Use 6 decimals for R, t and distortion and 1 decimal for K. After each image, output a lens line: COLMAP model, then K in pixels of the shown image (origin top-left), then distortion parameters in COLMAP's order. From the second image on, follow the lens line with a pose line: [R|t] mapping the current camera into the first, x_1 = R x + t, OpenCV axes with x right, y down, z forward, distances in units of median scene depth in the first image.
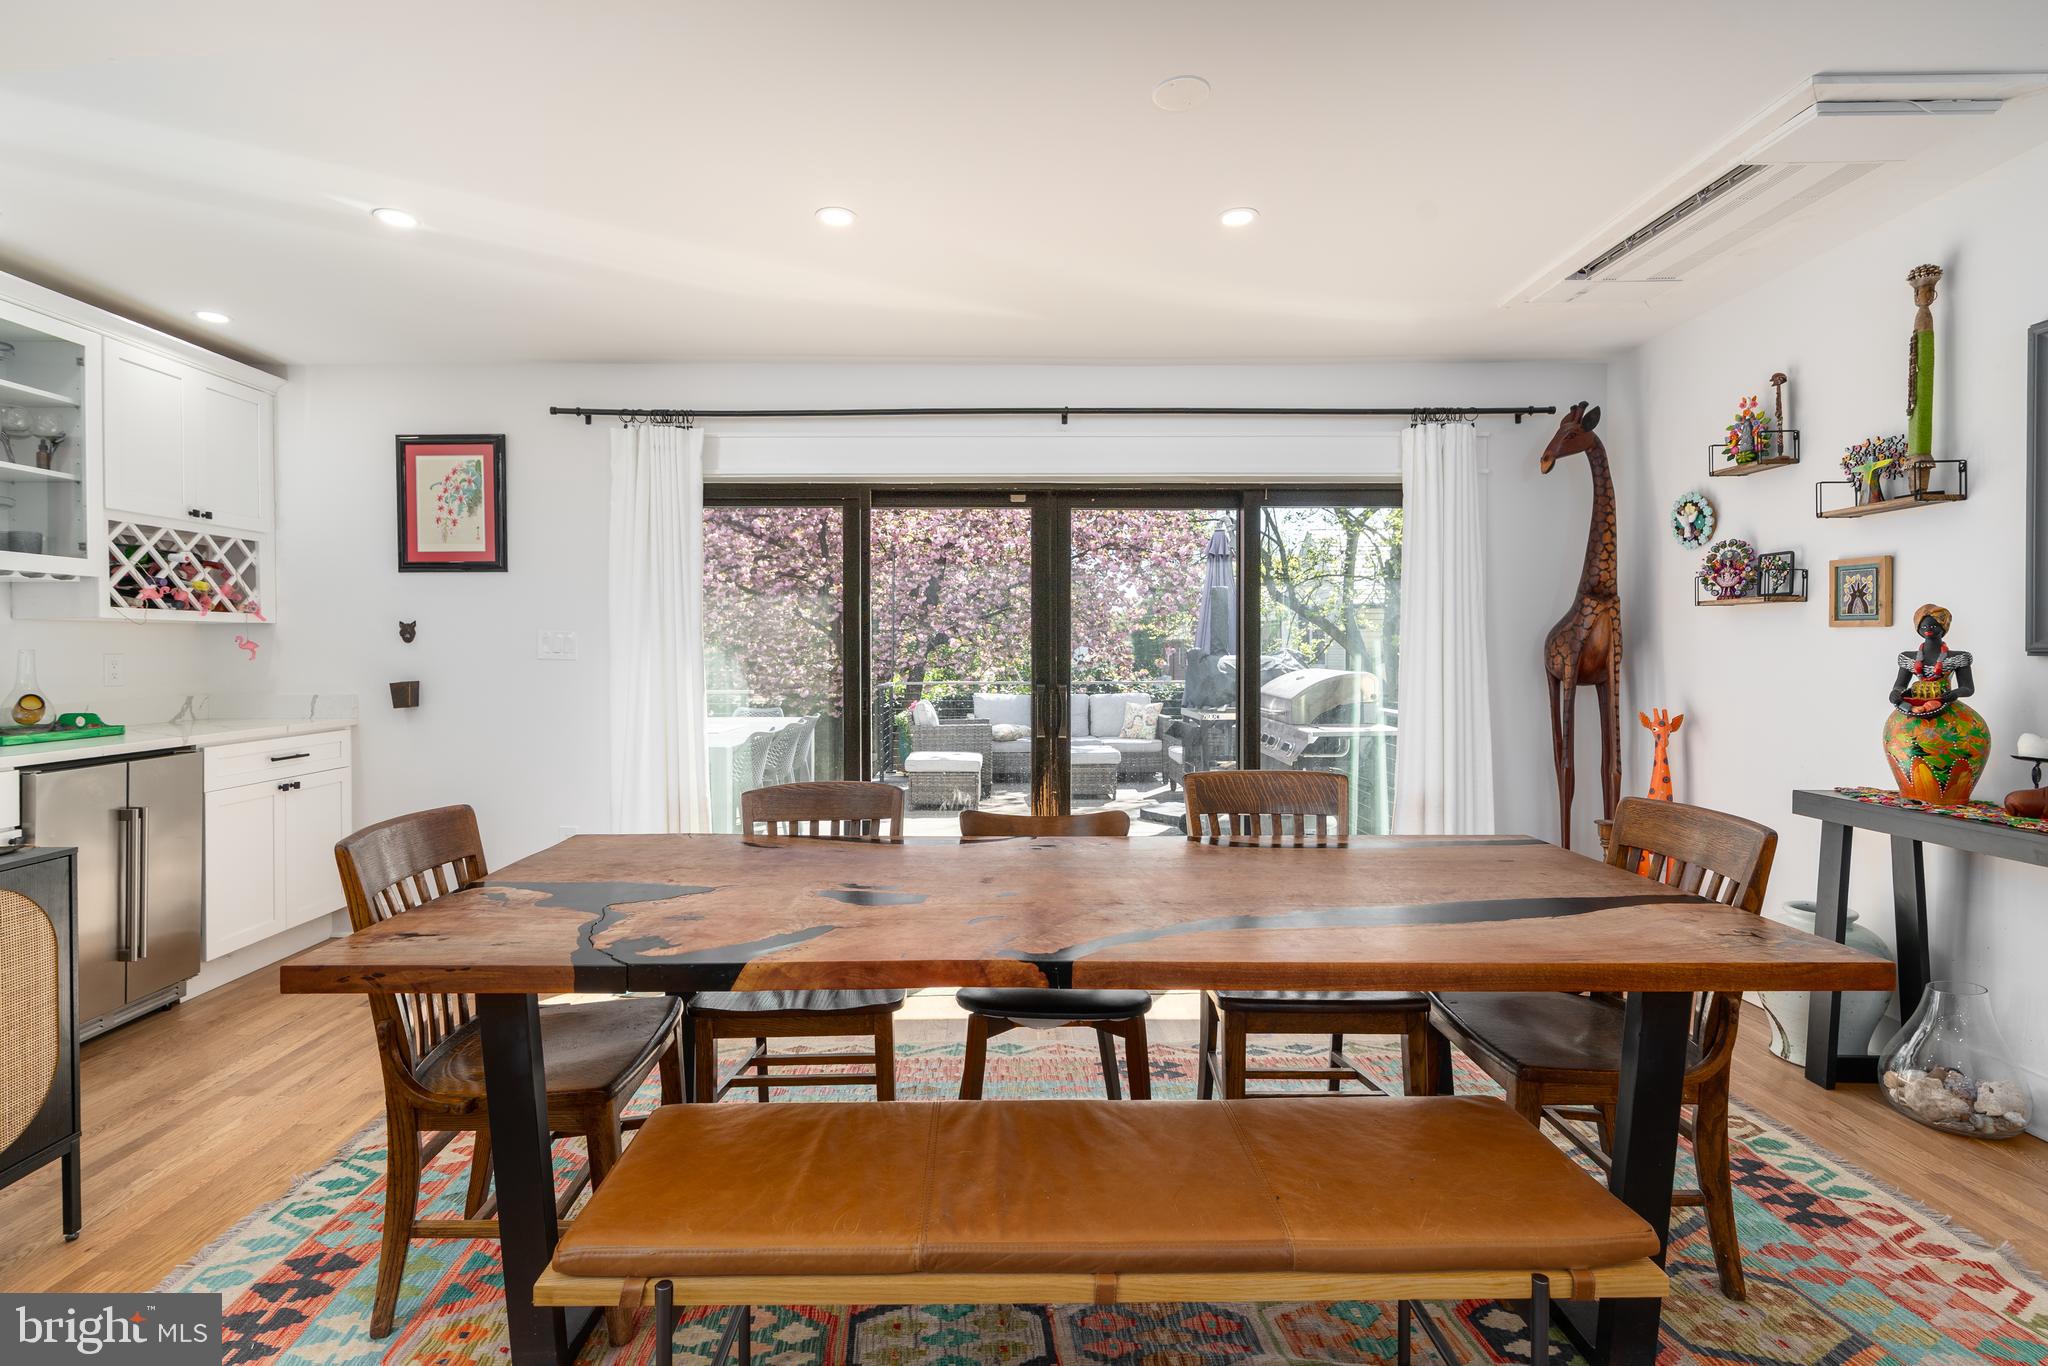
lens RADIAL K [[940.8, 0, 988.6], [0, 940.8, 653.9], [0, 0, 1]] dist [-0.002751, 0.000260]
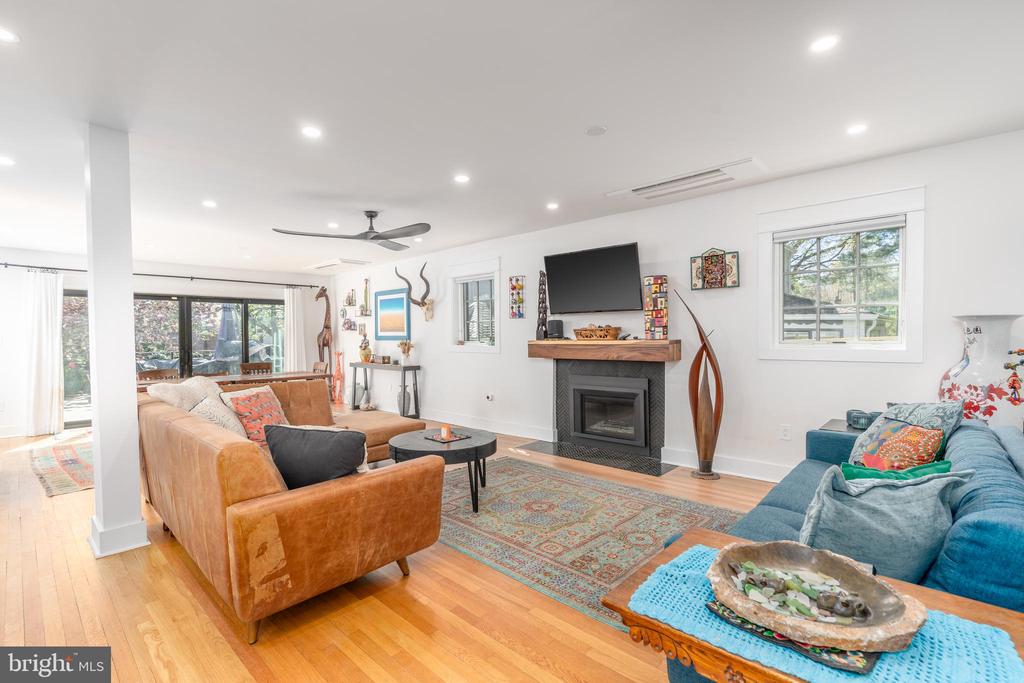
lens RADIAL K [[470.5, 0, 507.3], [0, 470.5, 340.6], [0, 0, 1]] dist [-0.003322, -0.000148]
pose [[0.677417, -0.013865, 0.735469, -0.512338], [0.008926, 0.999904, 0.010630, -0.015130], [-0.735545, -0.000636, 0.677475, -1.360129]]
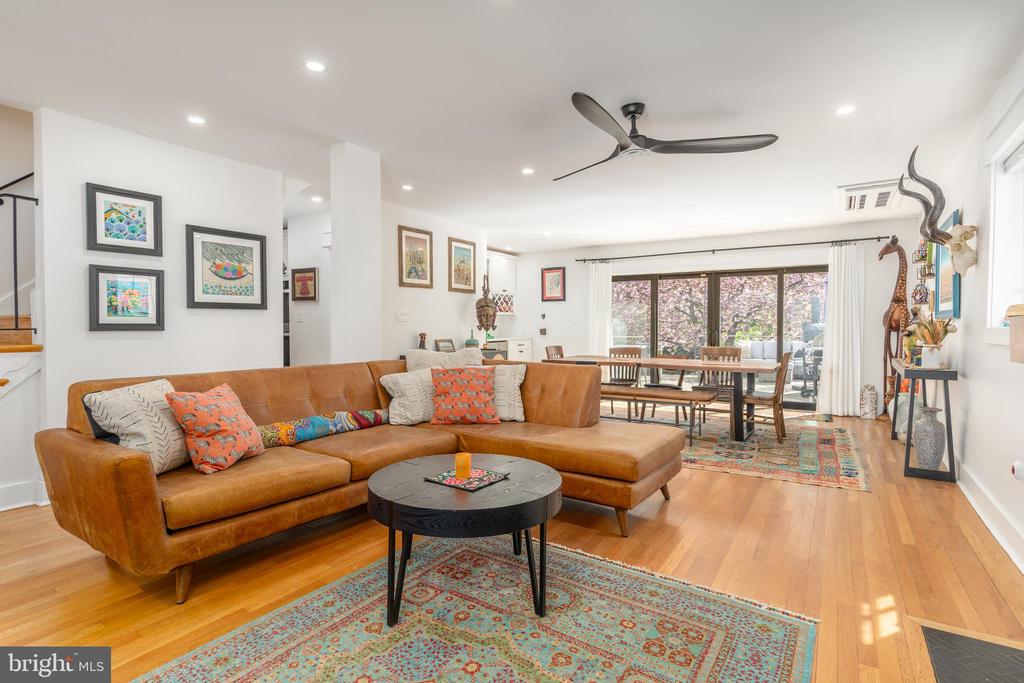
lens RADIAL K [[503.3, 0, 511.6], [0, 503.3, 336.7], [0, 0, 1]] dist [-0.002209, -0.000369]
pose [[0.843673, 0.014582, -0.536660, 0.504580], [-0.004120, 0.999777, 0.020688, 0.022514], [0.536842, -0.015243, 0.843545, -1.054791]]
